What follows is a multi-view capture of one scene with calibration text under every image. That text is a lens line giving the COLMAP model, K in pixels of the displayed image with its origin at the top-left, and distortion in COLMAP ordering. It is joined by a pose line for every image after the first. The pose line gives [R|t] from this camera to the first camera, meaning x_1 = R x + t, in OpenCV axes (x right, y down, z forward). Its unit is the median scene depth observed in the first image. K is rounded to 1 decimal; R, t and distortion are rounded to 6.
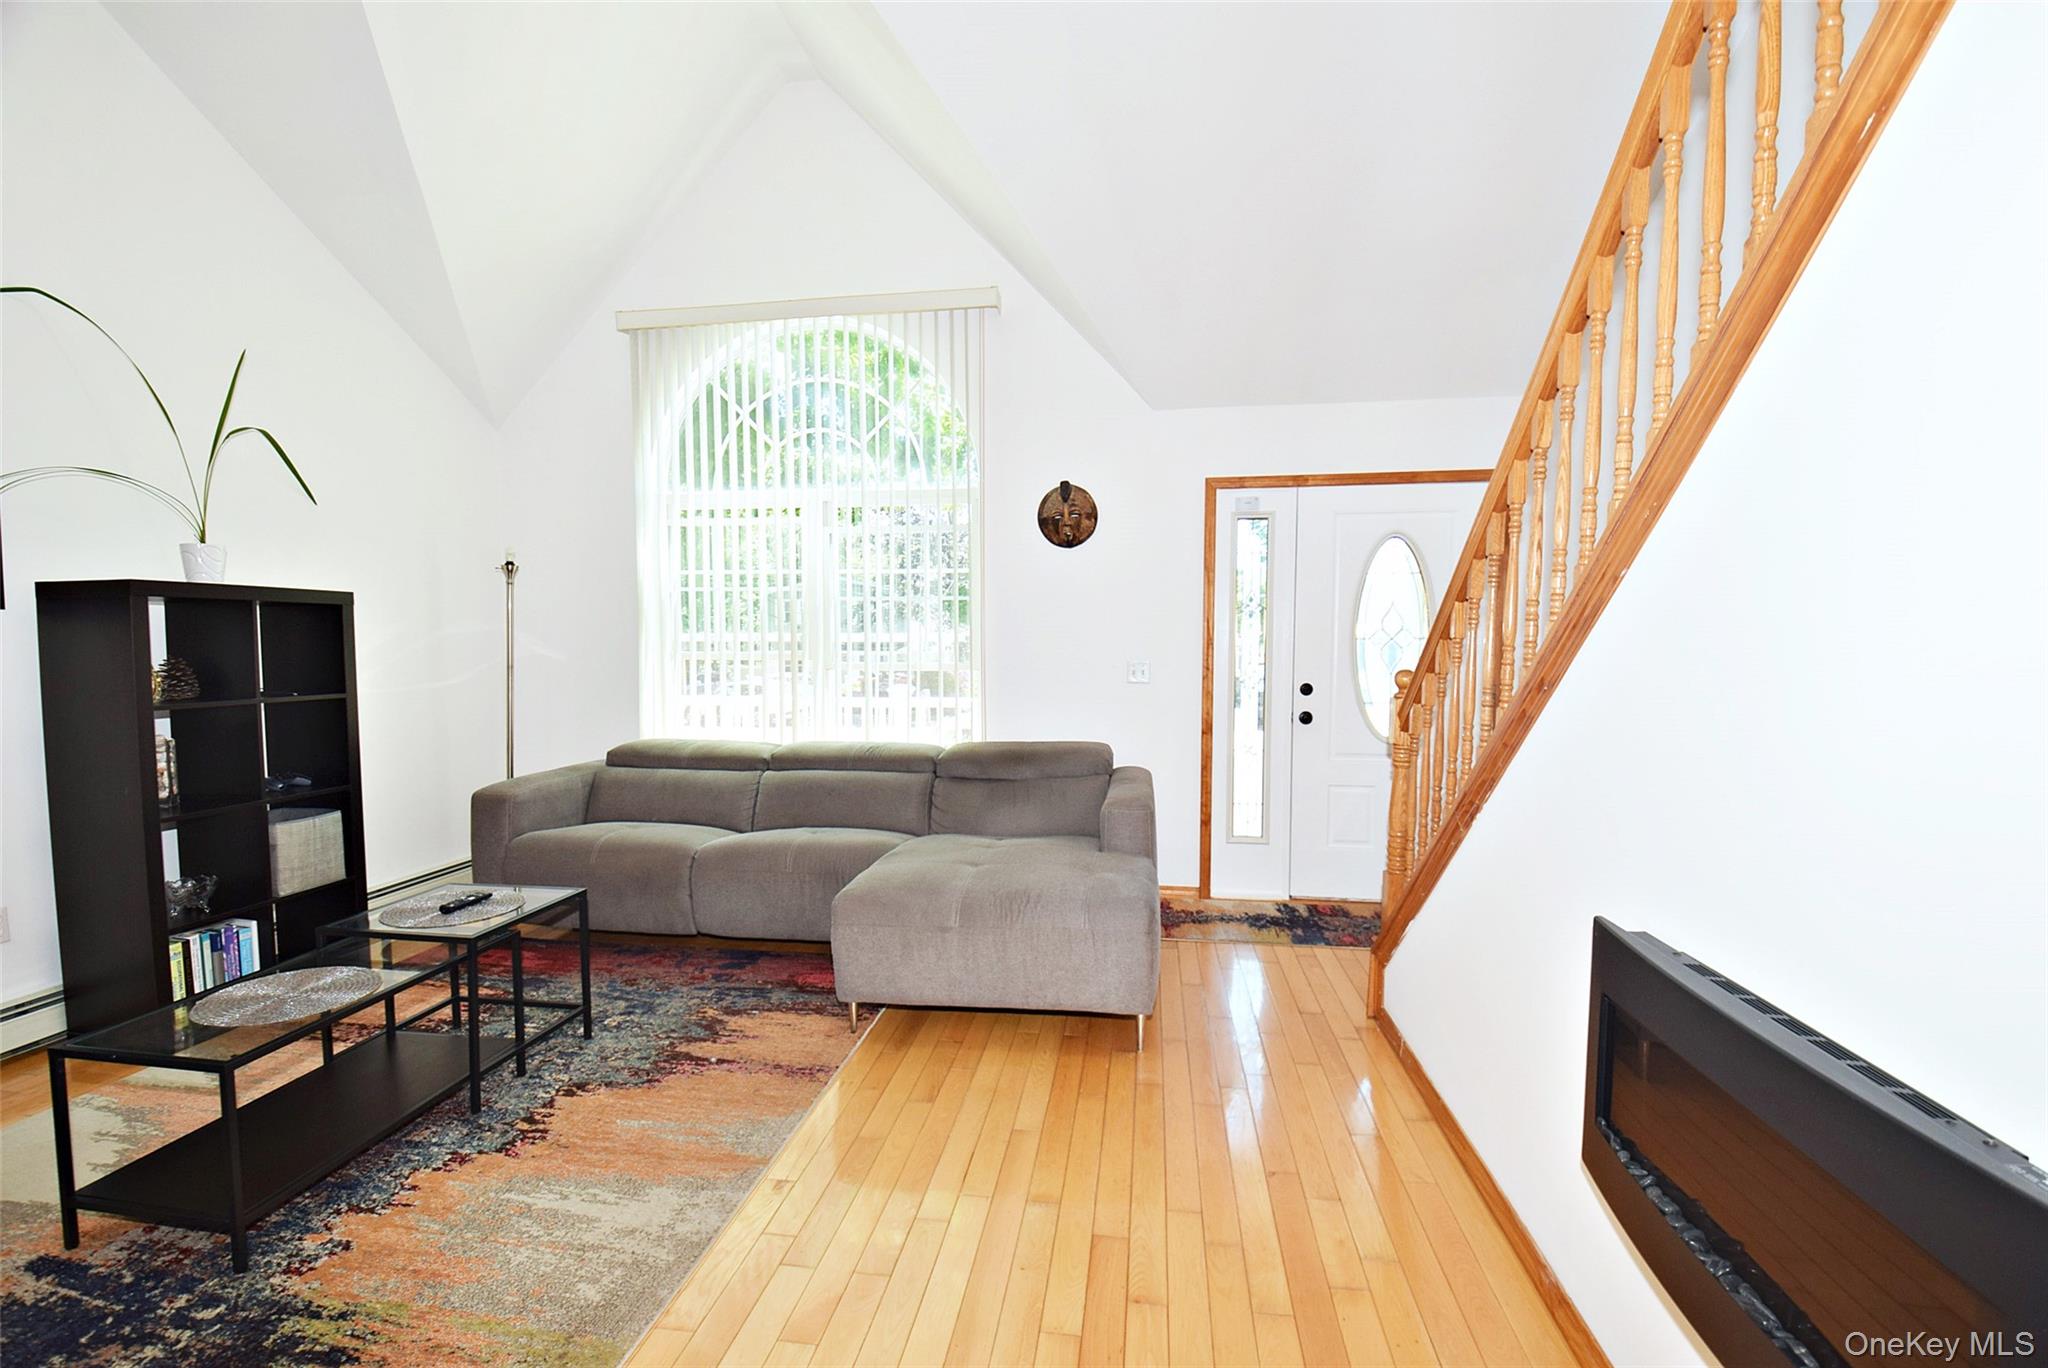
lens RADIAL K [[916.7, 0, 1024.6], [0, 916.7, 693.8], [0, 0, 1]] dist [0.022928, -0.029027]
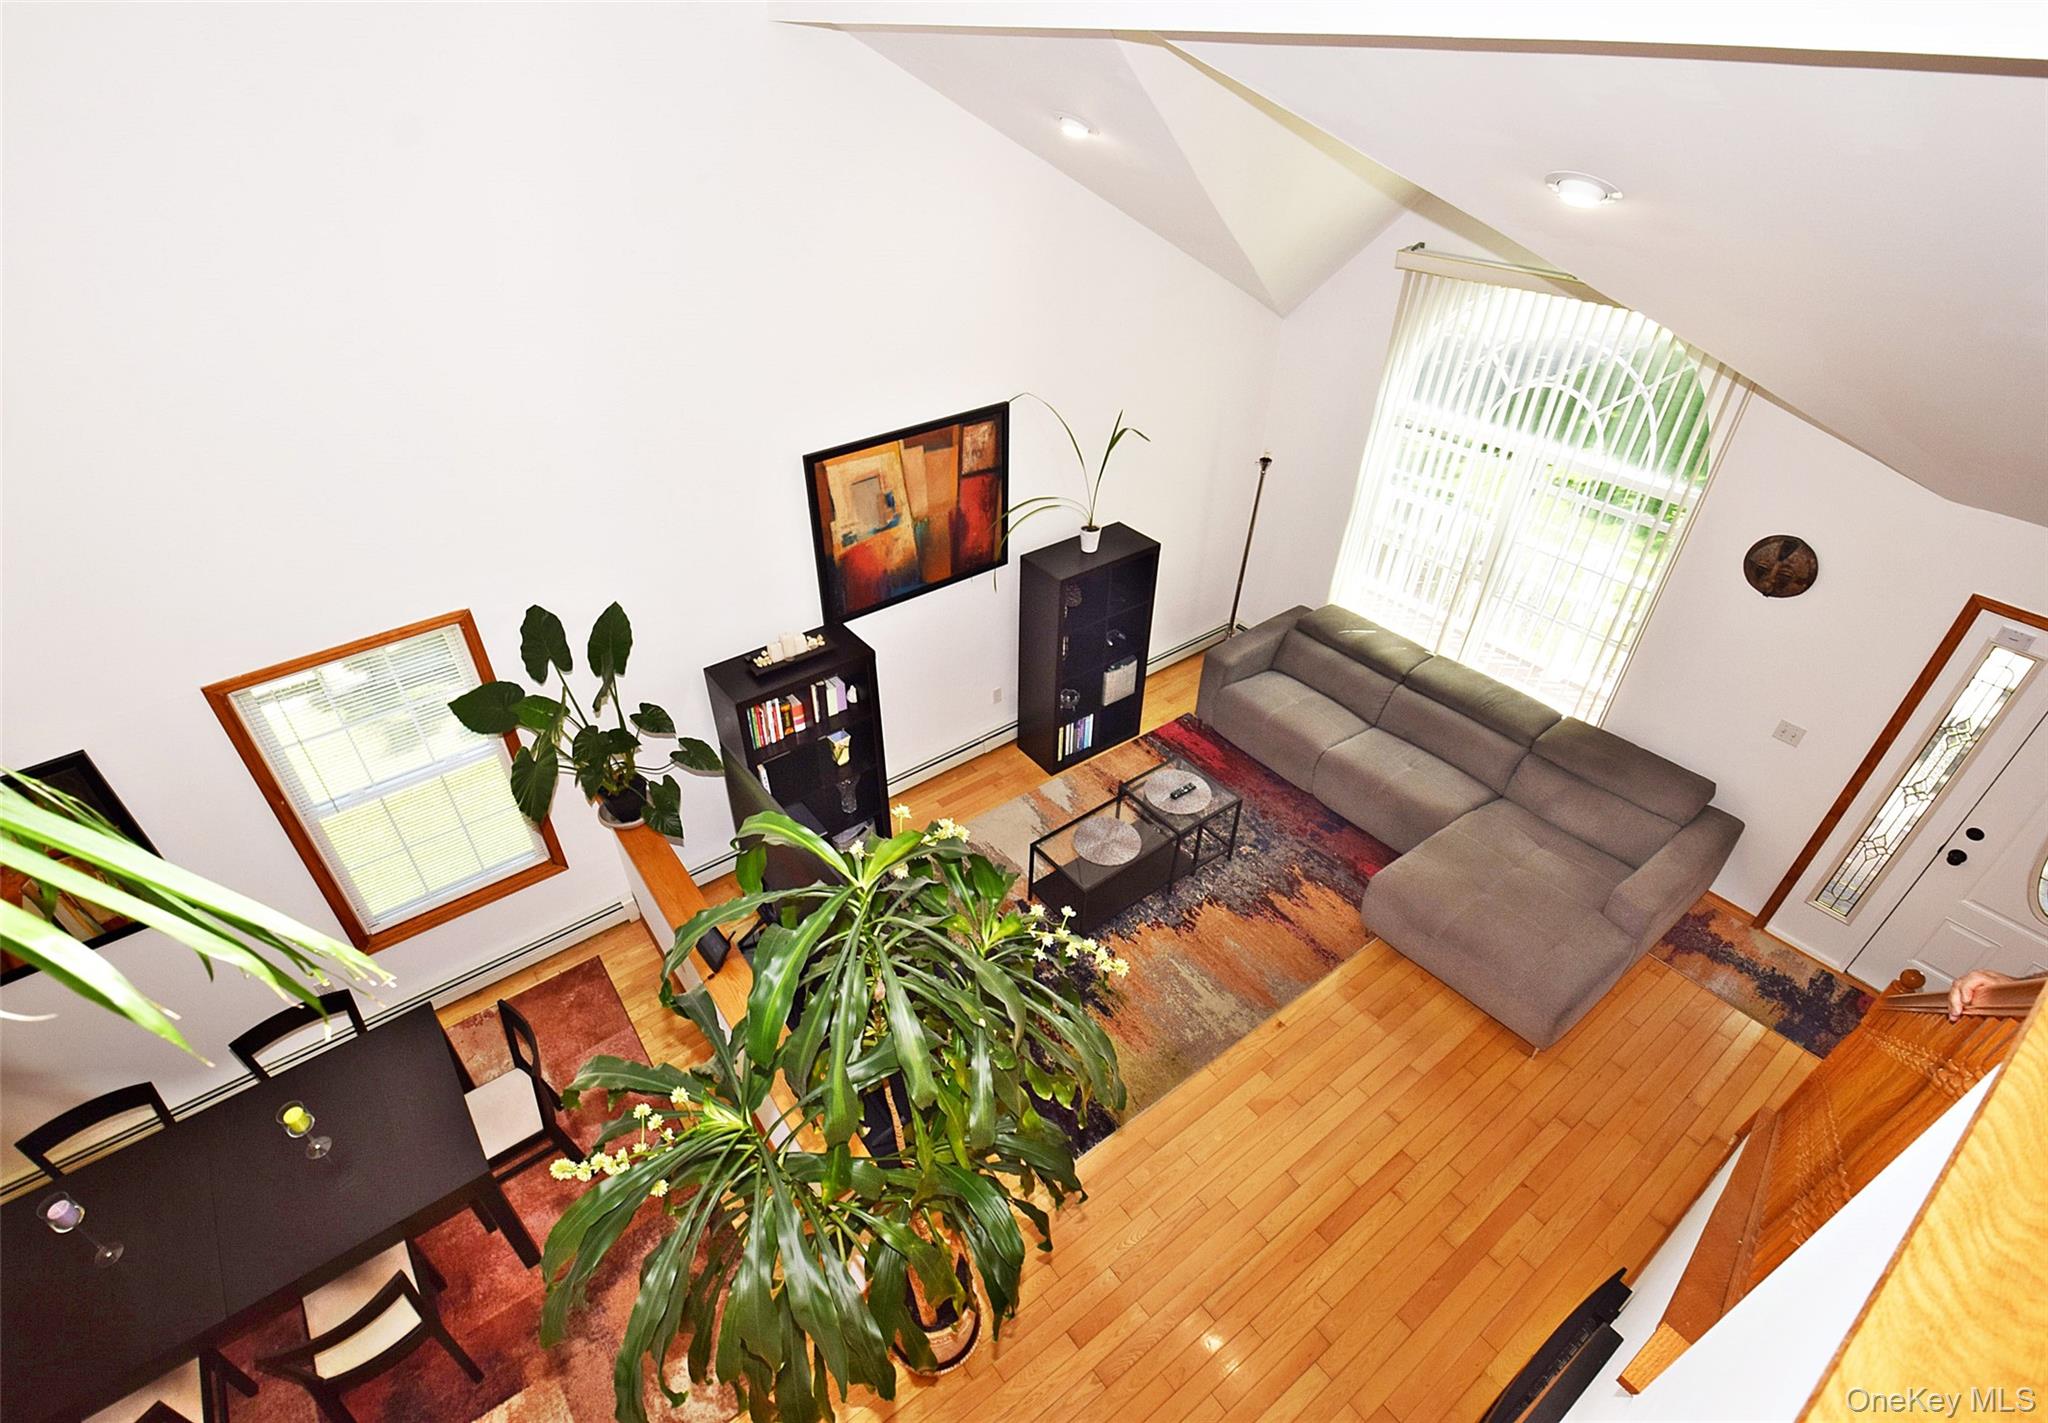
lens RADIAL K [[988.1, 0, 974.5], [0, 988.1, 720.6], [0, 0, 1]] dist [0.028534, -0.024498]
pose [[0.700649, 0.422783, -0.574757, 0.129848], [-0.033600, 0.824196, 0.565308, -0.665666], [0.712714, -0.376771, 0.591677, -0.293636]]
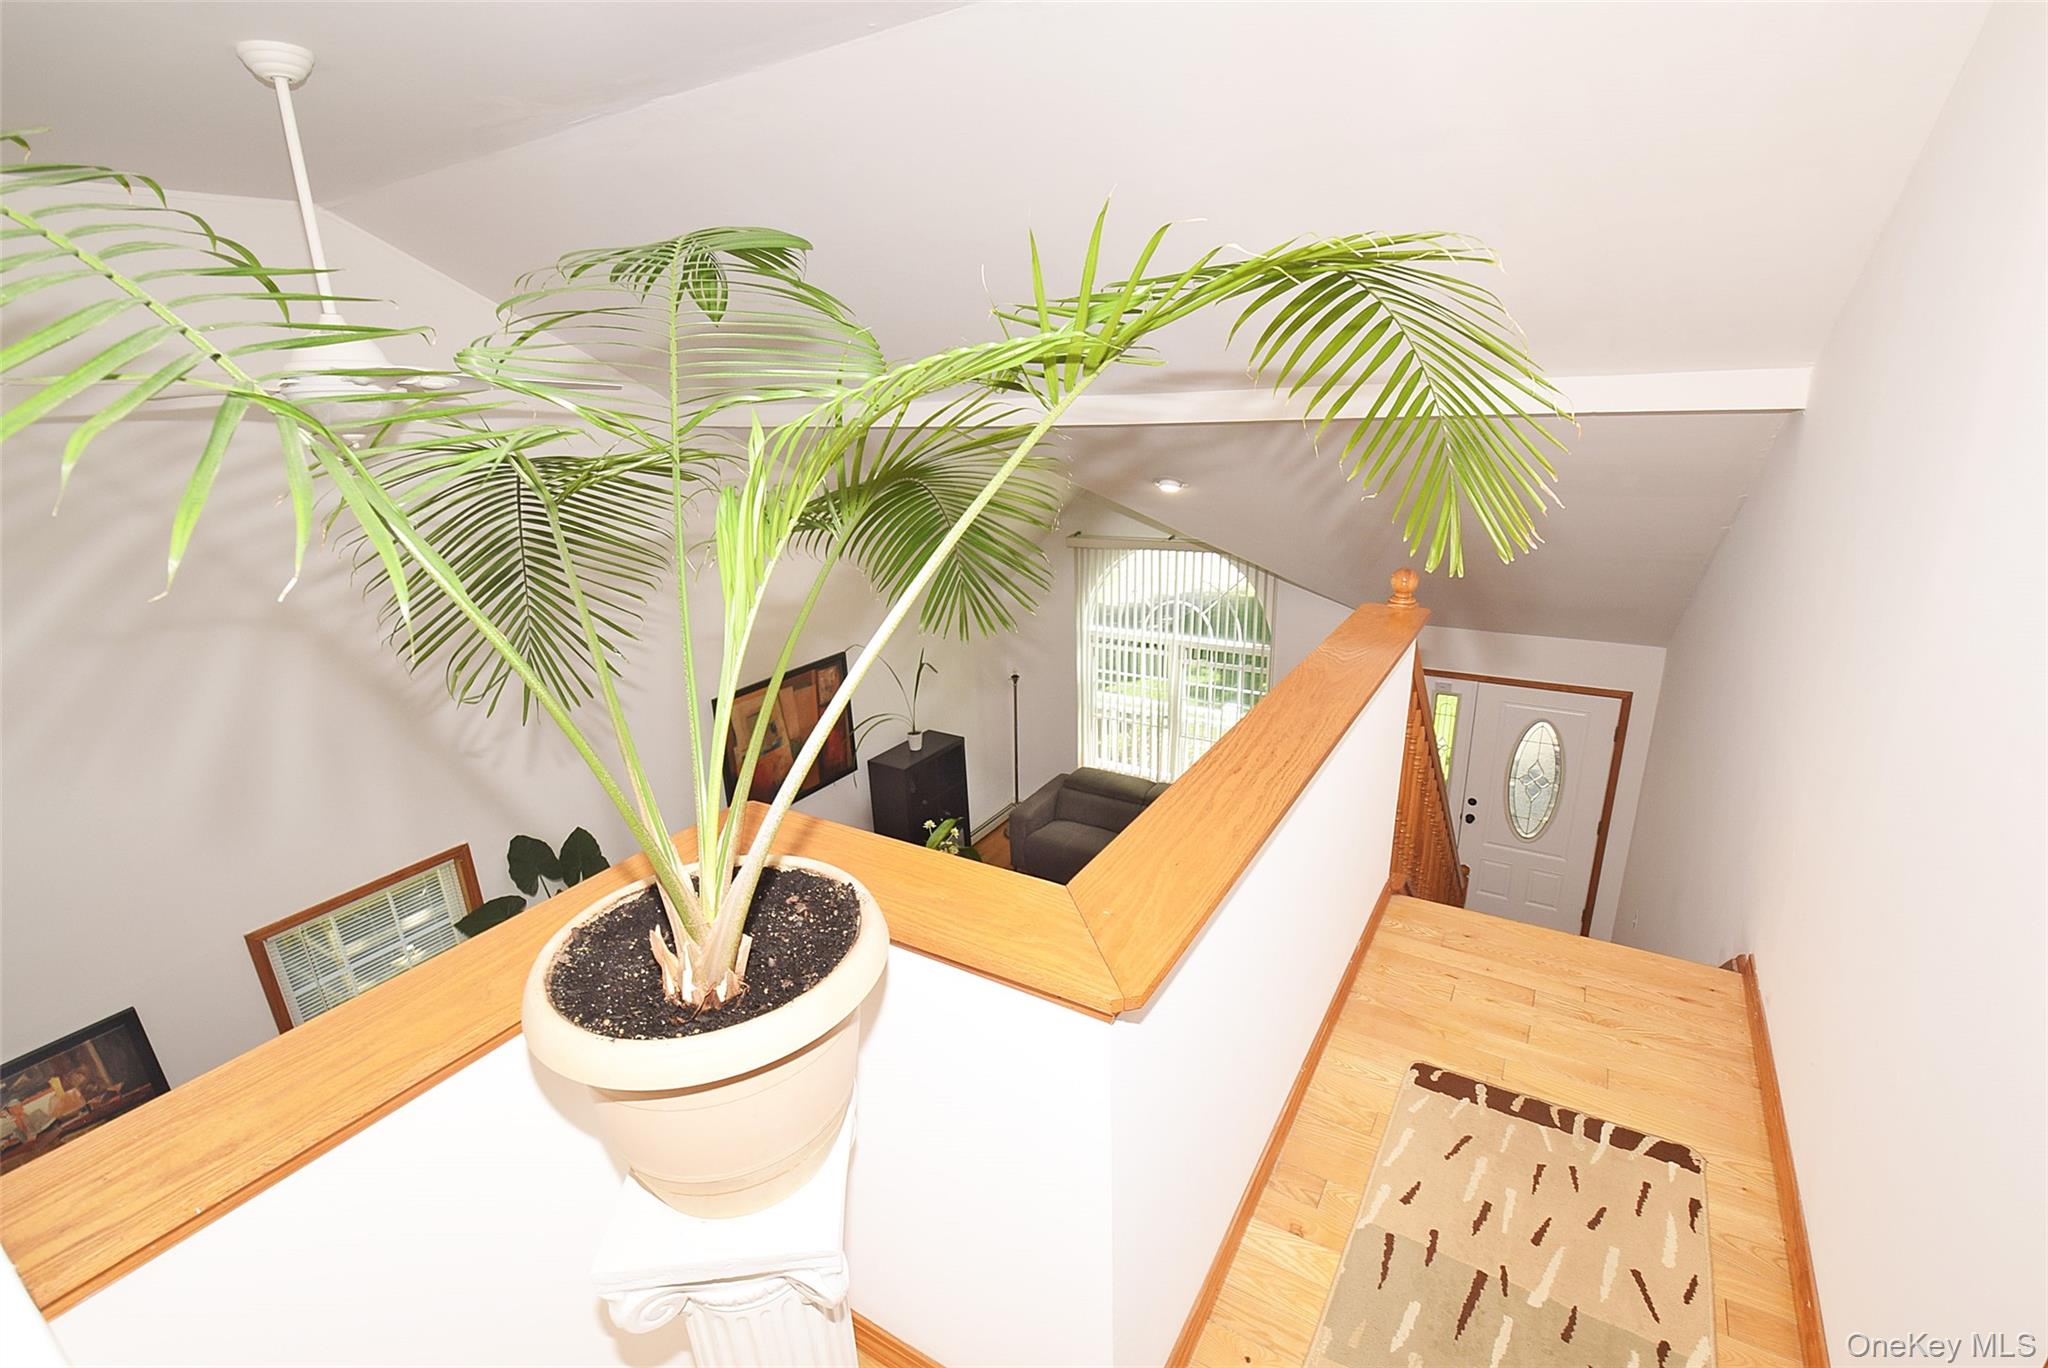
lens RADIAL K [[916.7, 0, 1024.6], [0, 916.7, 693.8], [0, 0, 1]] dist [0.022928, -0.029027]
pose [[0.919427, 0.091015, -0.382584, 0.194693], [0.011557, 0.966176, 0.257624, -0.634960], [0.393091, -0.241288, 0.887276, -0.711792]]
